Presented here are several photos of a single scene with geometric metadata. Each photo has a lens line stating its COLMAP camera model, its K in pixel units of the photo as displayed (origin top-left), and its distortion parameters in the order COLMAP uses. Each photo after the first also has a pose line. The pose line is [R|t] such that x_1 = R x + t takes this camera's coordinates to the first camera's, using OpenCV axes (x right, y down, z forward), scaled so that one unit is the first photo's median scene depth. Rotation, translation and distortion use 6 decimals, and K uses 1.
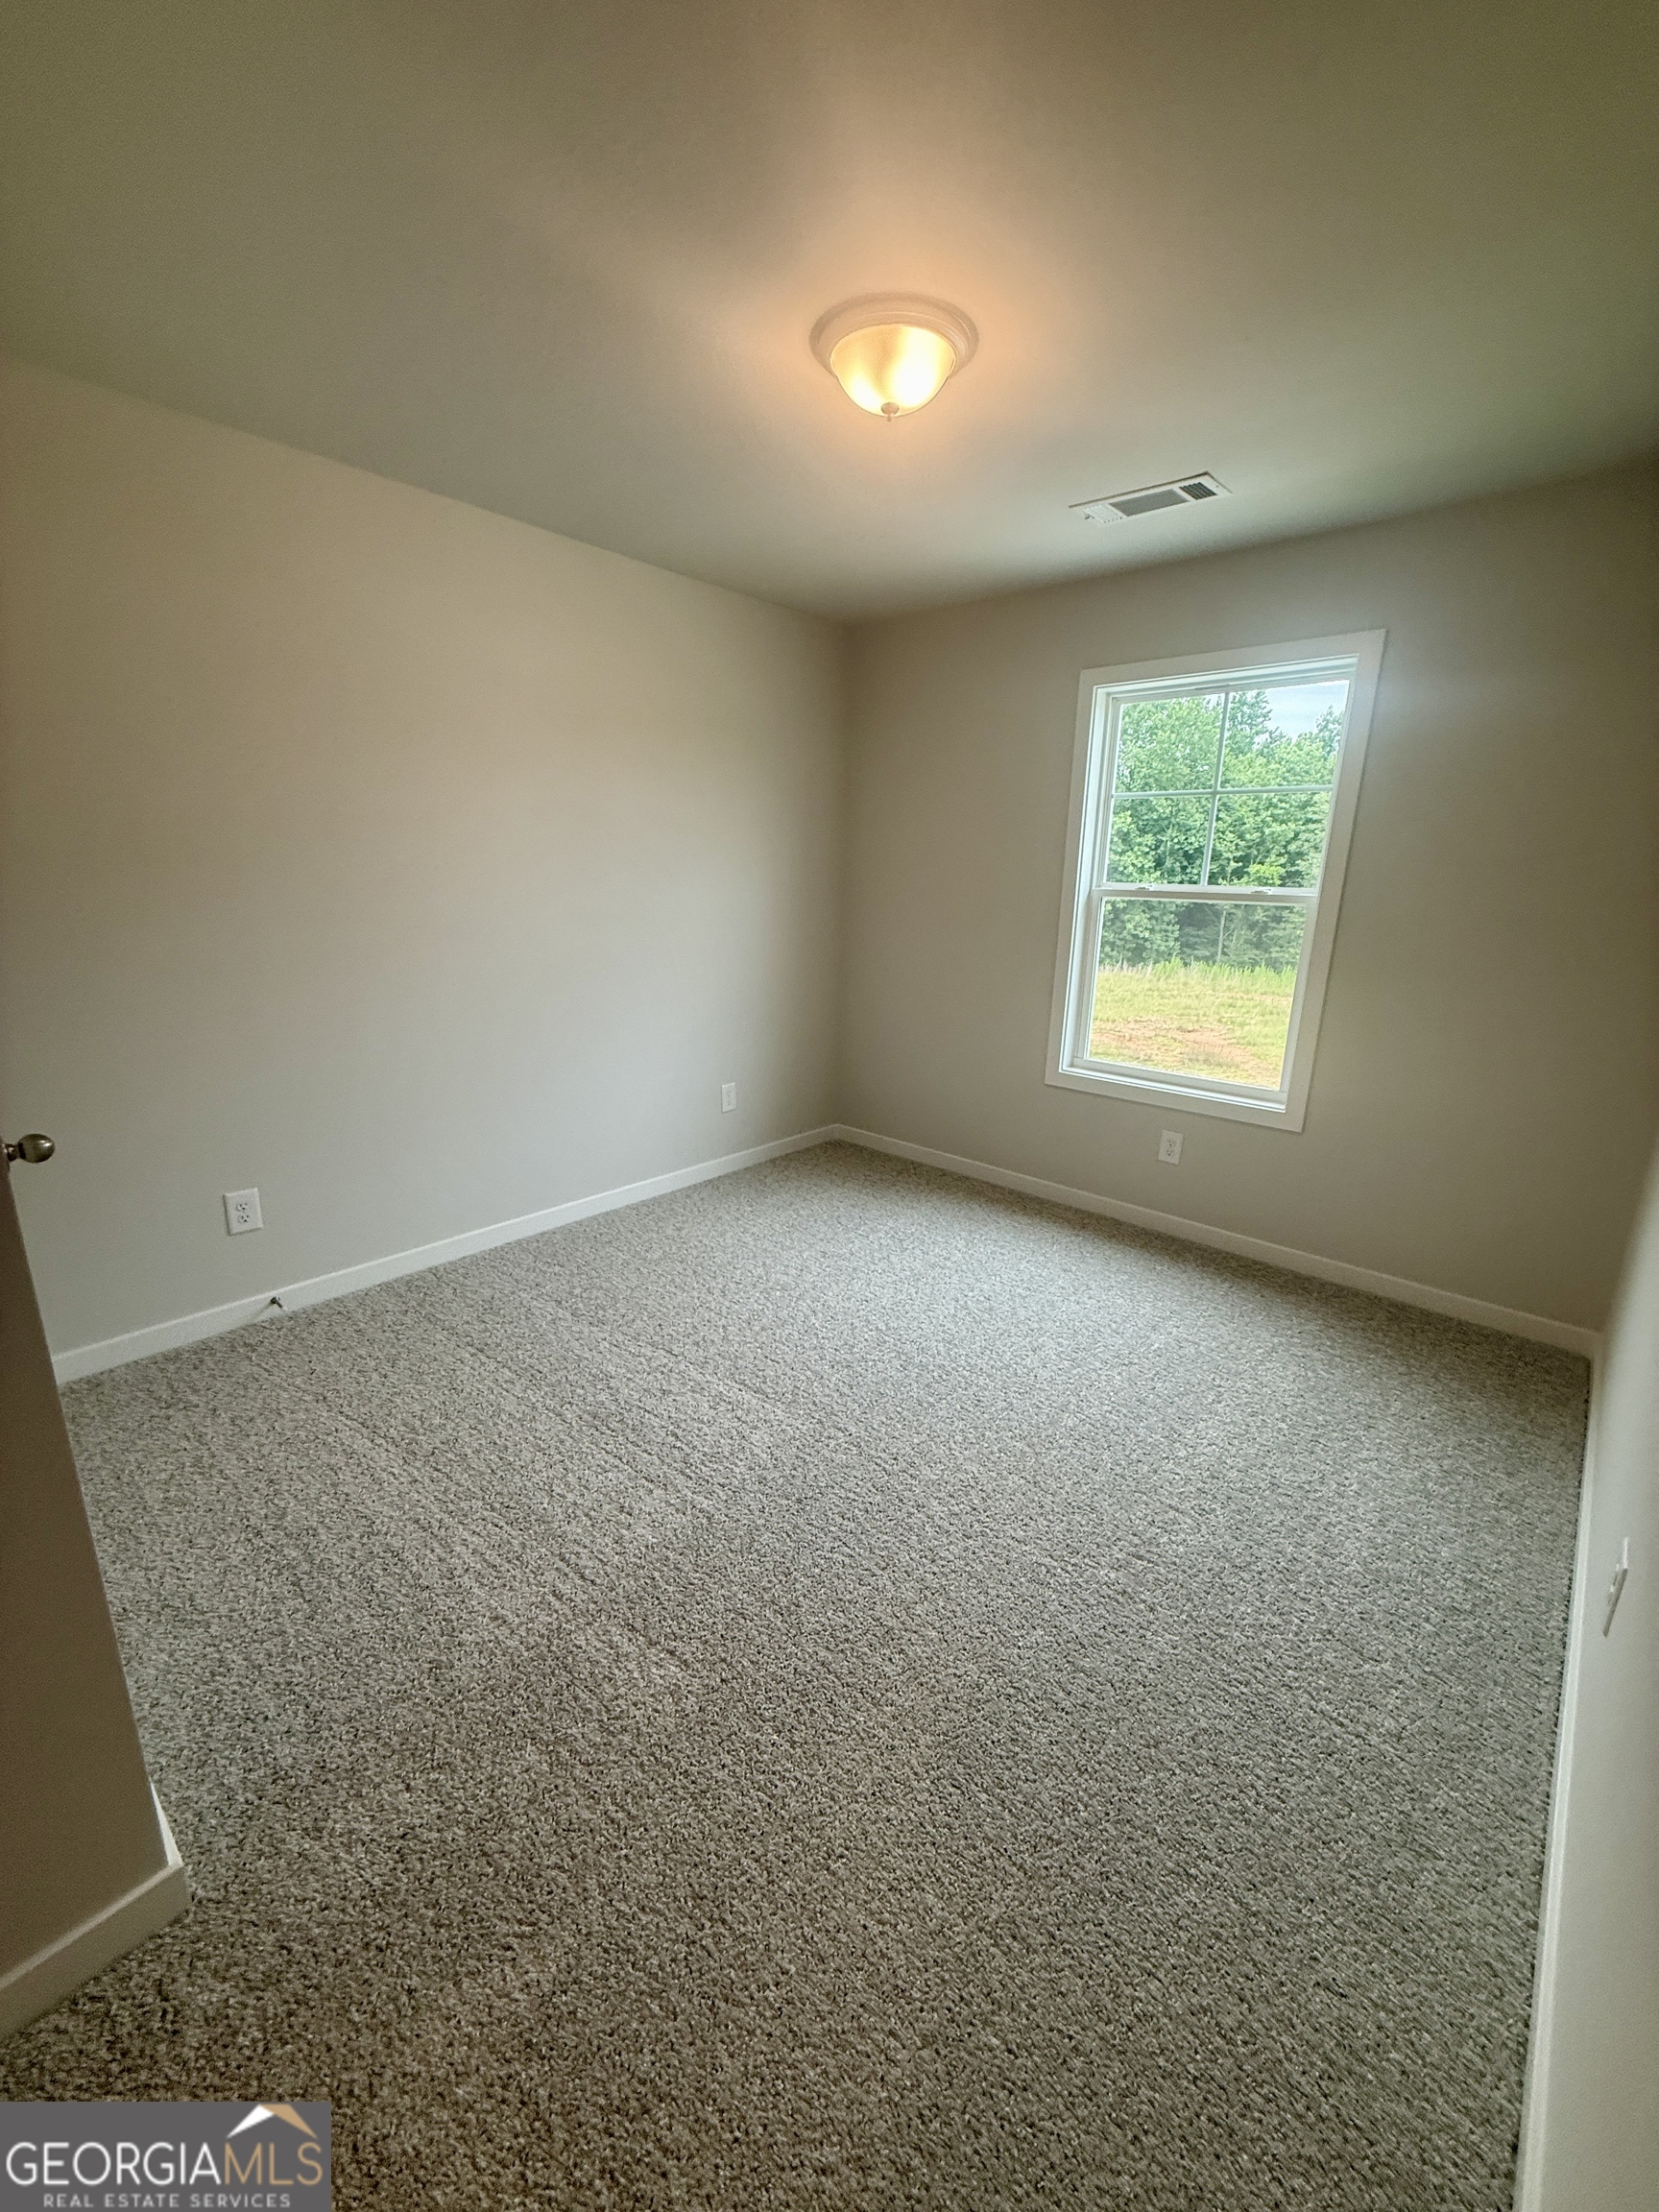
lens RADIAL K [[882.9, 0, 829.0], [0, 882.9, 1098.0], [0, 0, 1]] dist [0.002142, -0.000117]
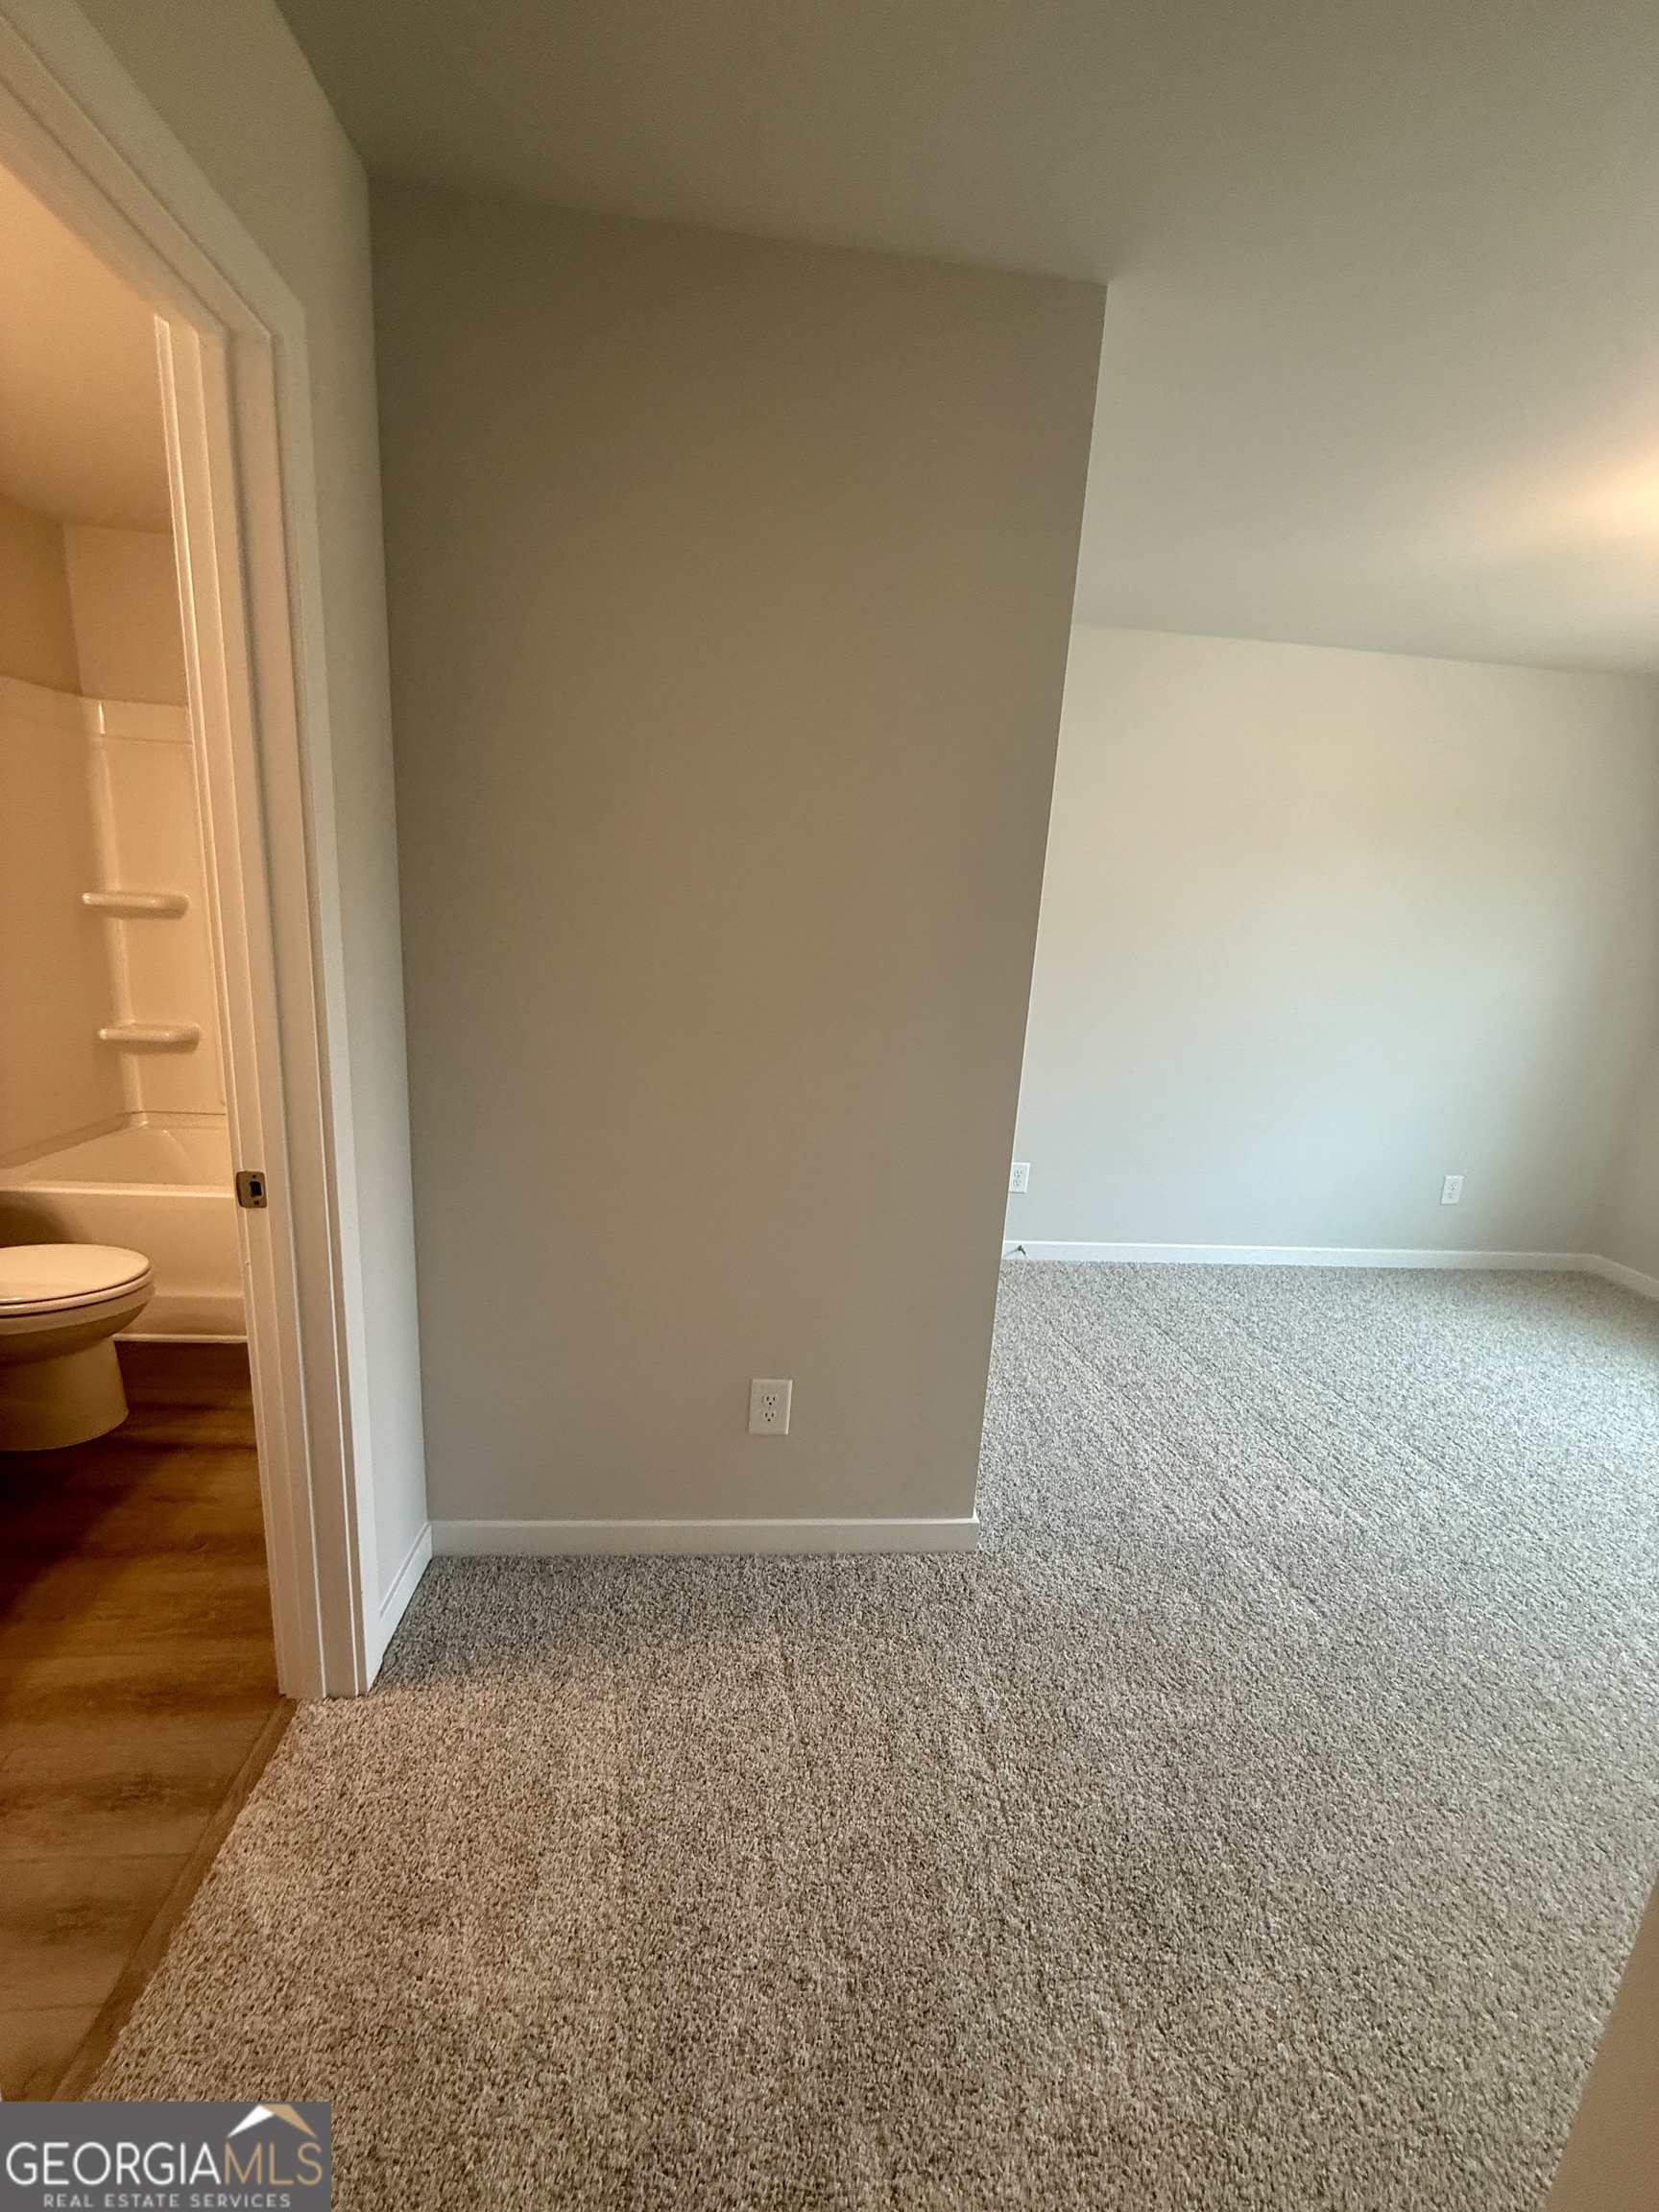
lens RADIAL K [[882.9, 0, 829.0], [0, 882.9, 1098.0], [0, 0, 1]] dist [0.002142, -0.000117]
pose [[0.731884, 0.165005, -0.661150, 0.012028], [-0.214391, 0.976727, 0.006437, 0.059092], [0.646825, 0.137034, 0.750226, -0.229673]]
